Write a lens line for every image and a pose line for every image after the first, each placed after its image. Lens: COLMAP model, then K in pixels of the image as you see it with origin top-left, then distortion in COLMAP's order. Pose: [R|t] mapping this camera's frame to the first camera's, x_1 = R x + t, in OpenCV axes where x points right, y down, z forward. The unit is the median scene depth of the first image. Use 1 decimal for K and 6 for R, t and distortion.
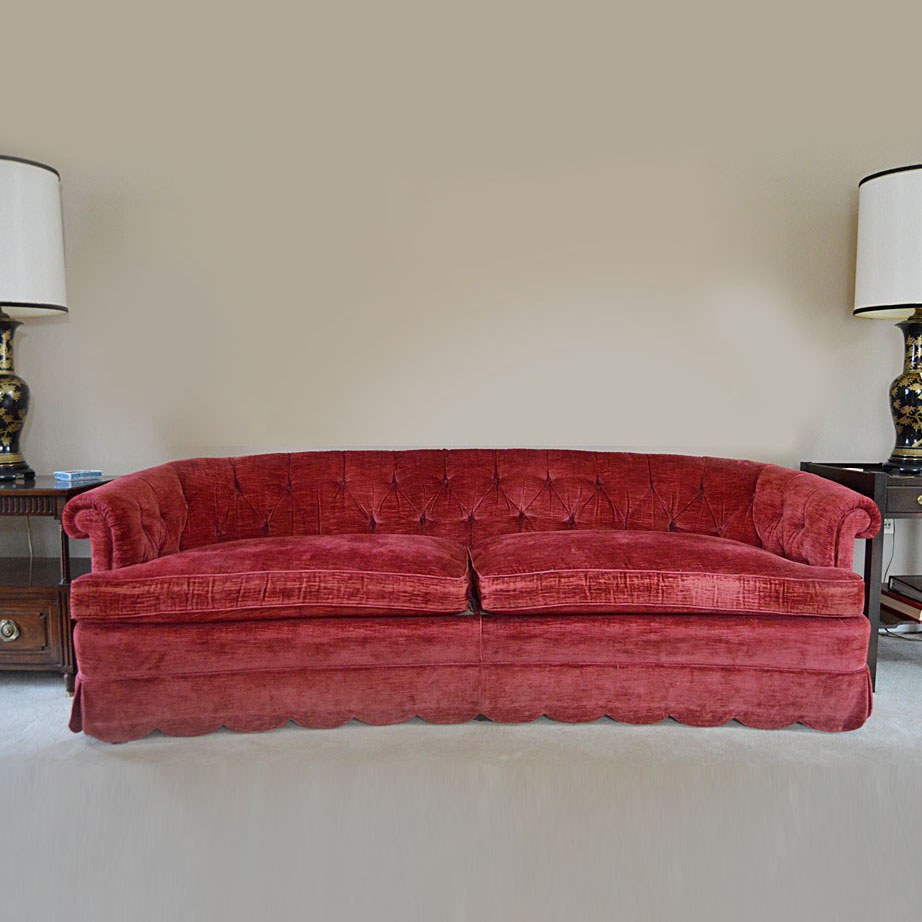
lens RADIAL K [[801.9, 0, 470.2], [0, 801.9, 459.0], [0, 0, 1]] dist [-0.080487, 0.002883]
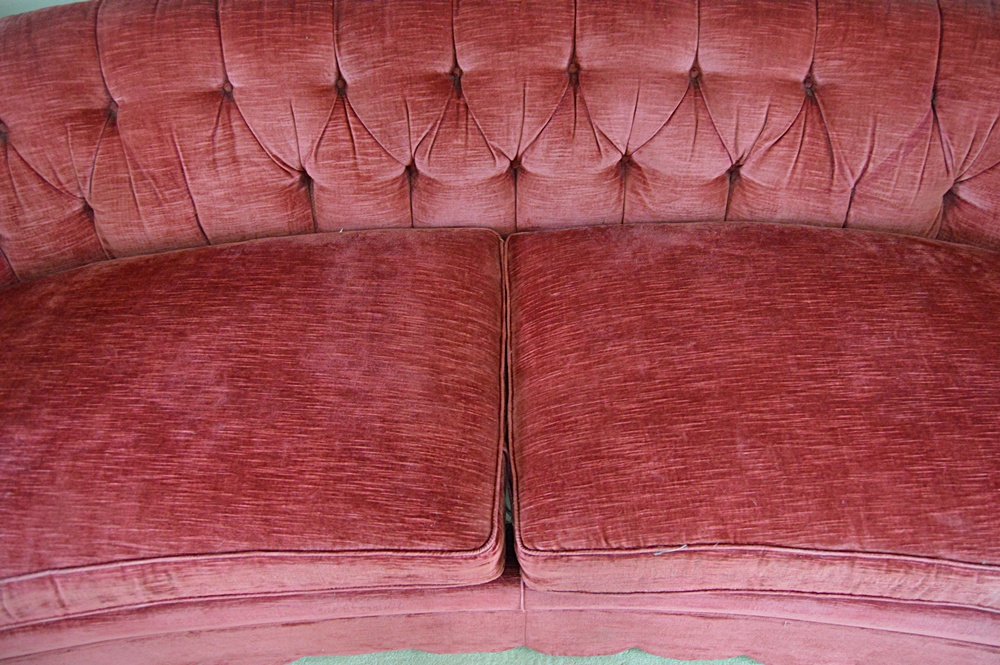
lens RADIAL K [[789.2, 0, 499.6], [0, 789.2, 324.1], [0, 0, 1]] dist [-0.092590, 0.019029]
pose [[0.998515, 0.018436, -0.051256, 0.021666], [0.025588, 0.671947, 0.740157, -0.254960], [0.048087, -0.740370, 0.670477, 0.809311]]
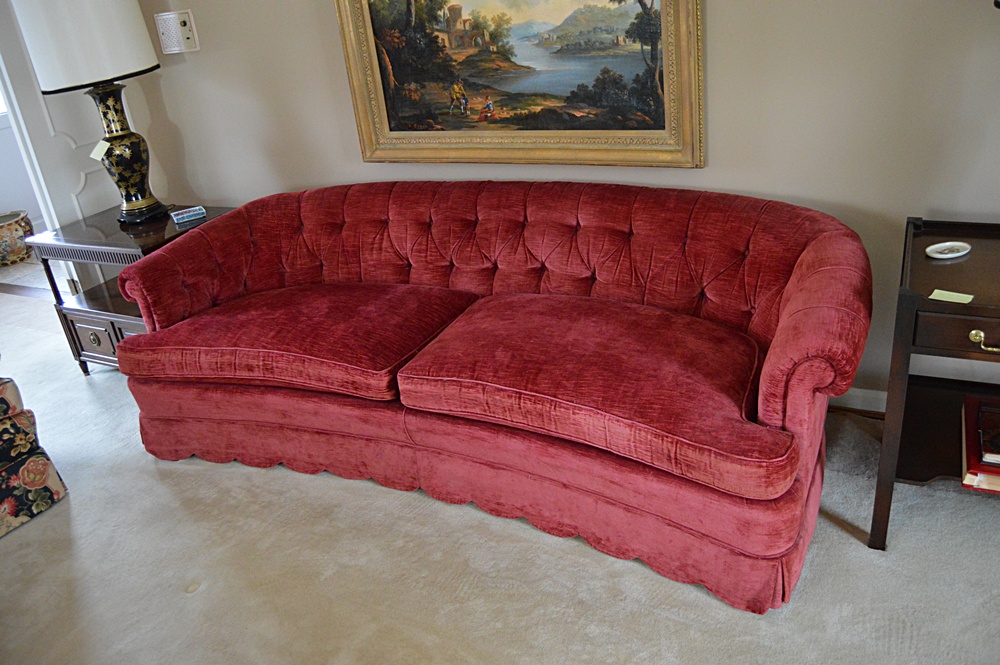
lens RADIAL K [[789.2, 0, 497.4], [0, 789.2, 334.0], [0, 0, 1]] dist [-0.092590, 0.019029]
pose [[0.861041, 0.117852, -0.494691, 0.609441], [0.091823, 0.920756, 0.379179, -0.262886], [0.500177, -0.371913, 0.781987, 0.311071]]
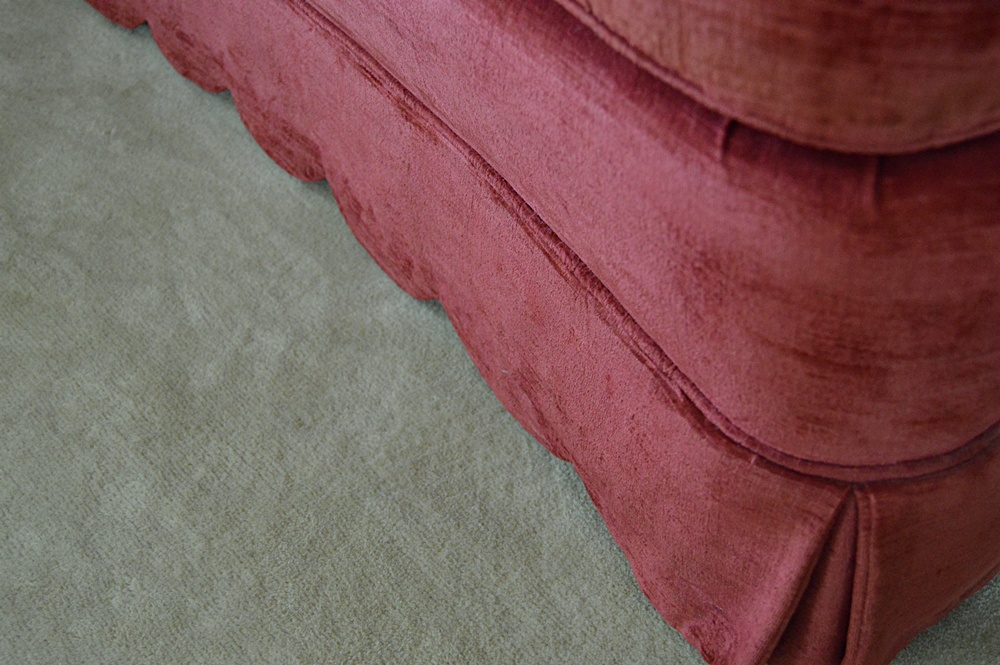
lens RADIAL K [[1179.0, 0, 502.2], [0, 1179.0, 338.5], [0, 0, 1]] dist [-0.057143, 0.000000]
pose [[0.647431, 0.495217, -0.579304, 0.566558], [0.013106, 0.752771, 0.658152, 0.096807], [0.762011, -0.433700, 0.480877, 0.832748]]
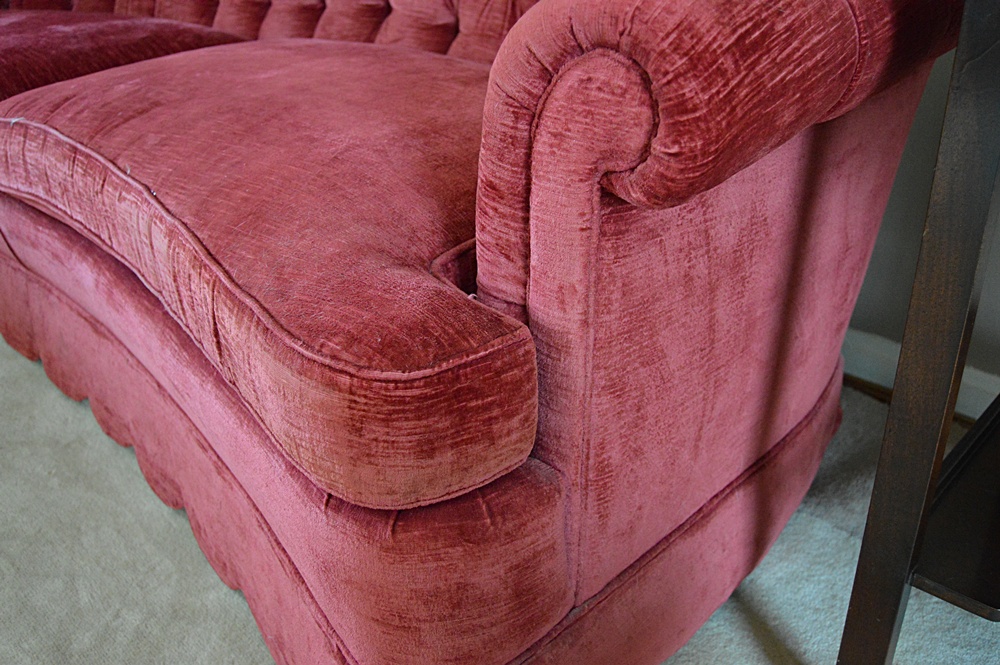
lens RADIAL K [[931.3, 0, 502.2], [0, 931.3, 329.6], [0, 0, 1]] dist [-0.067486, 0.000000]
pose [[0.697928, 0.304915, -0.648015, 0.668514], [-0.029237, 0.916213, 0.399623, 0.036508], [0.715571, -0.259963, 0.648366, 0.836022]]
